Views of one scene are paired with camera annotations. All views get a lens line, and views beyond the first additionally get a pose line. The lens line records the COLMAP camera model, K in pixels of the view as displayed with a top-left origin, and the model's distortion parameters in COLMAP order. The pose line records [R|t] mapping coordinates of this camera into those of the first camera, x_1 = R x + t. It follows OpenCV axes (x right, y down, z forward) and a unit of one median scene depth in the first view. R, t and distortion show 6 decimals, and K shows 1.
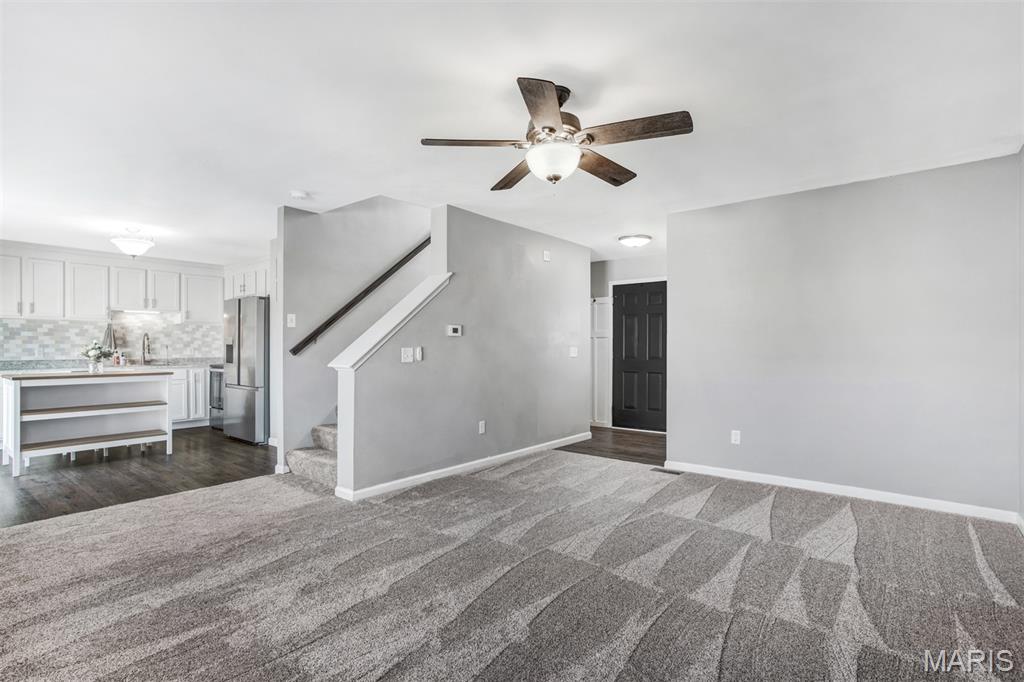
lens RADIAL K [[506.7, 0, 516.1], [0, 506.7, 347.6], [0, 0, 1]] dist [-0.031434, 0.020148]
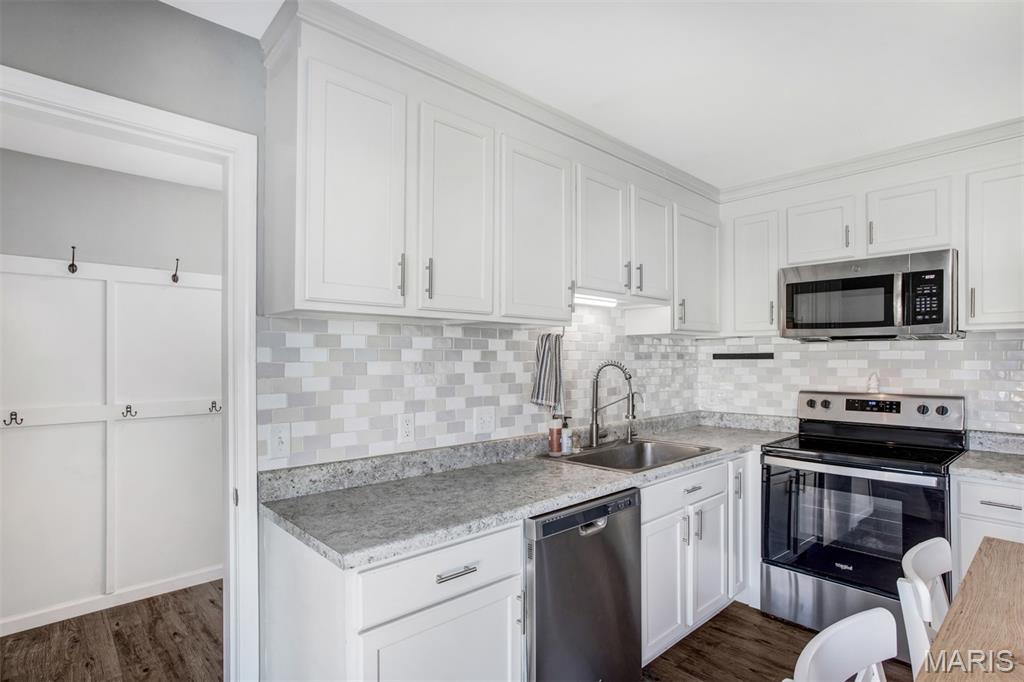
lens RADIAL K [[520.5, 0, 512.1], [0, 520.5, 358.8], [0, 0, 1]] dist [-0.022560, 0.009863]
pose [[0.989633, -0.001212, -0.143614, -0.816635], [0.000588, 0.999990, -0.004385, -0.030762], [0.143618, 0.004255, 0.989624, 0.666851]]
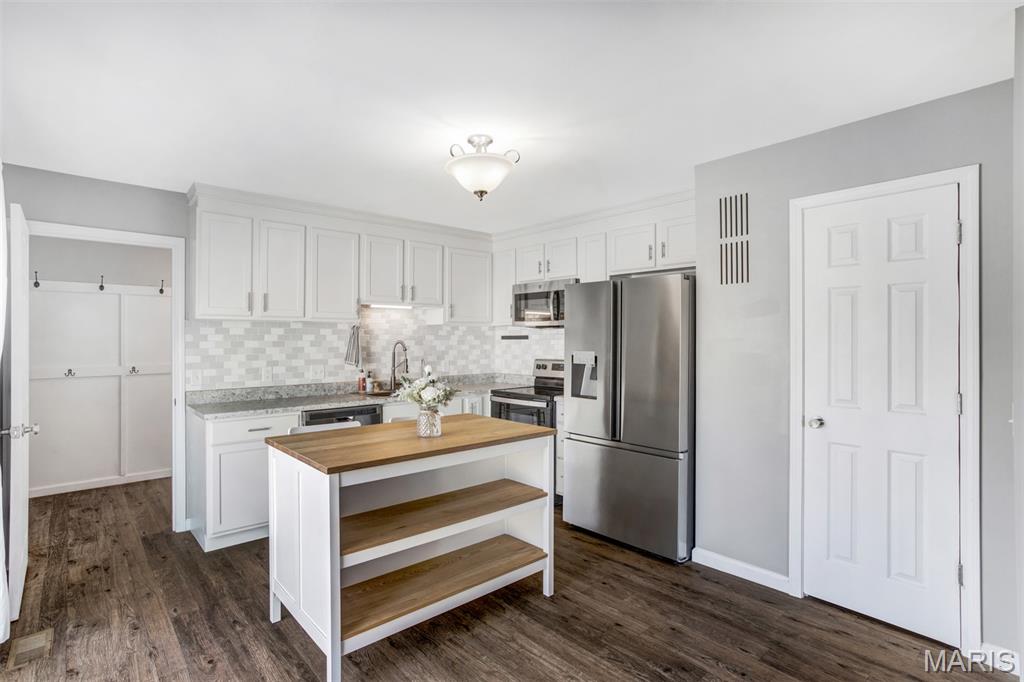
lens RADIAL K [[506.7, 0, 502.4], [0, 506.7, 340.2], [0, 0, 1]] dist [-0.031434, 0.020148]
pose [[0.985405, -0.001011, -0.170224, -0.540410], [0.000964, 0.999999, -0.000358, -0.030842], [0.170225, 0.000188, 0.985405, 0.418416]]
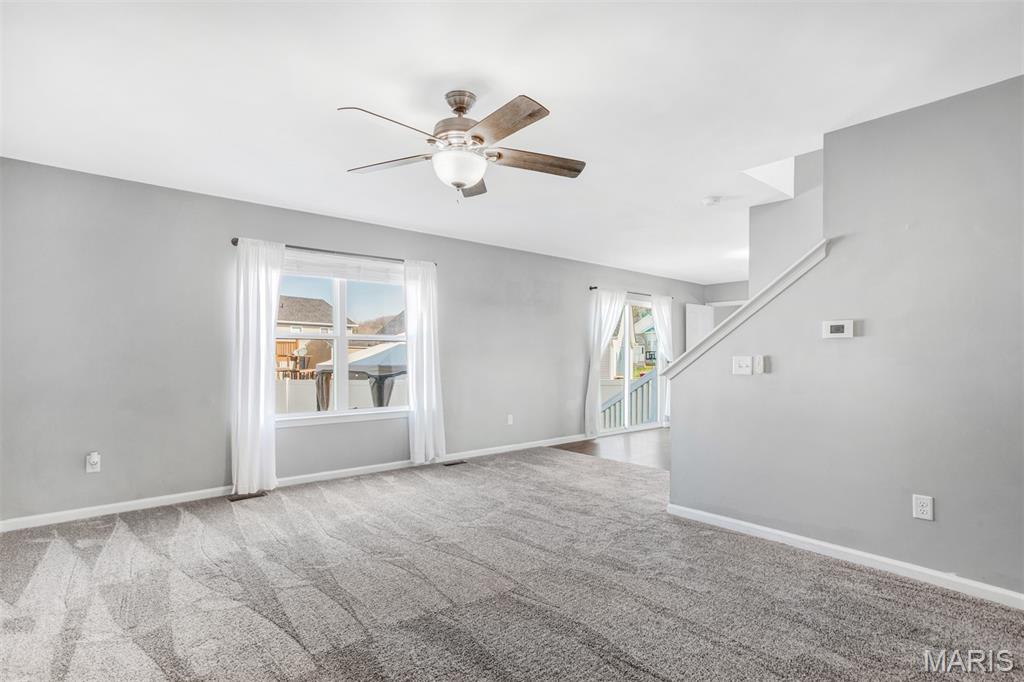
lens RADIAL K [[506.7, 0, 503.7], [0, 506.7, 340.4], [0, 0, 1]] dist [-0.031434, 0.020148]
pose [[-0.188488, -0.030964, -0.981587, 0.405393], [-0.008808, 0.999516, -0.029838, 0.001877], [0.982036, 0.003021, -0.188669, 0.499904]]
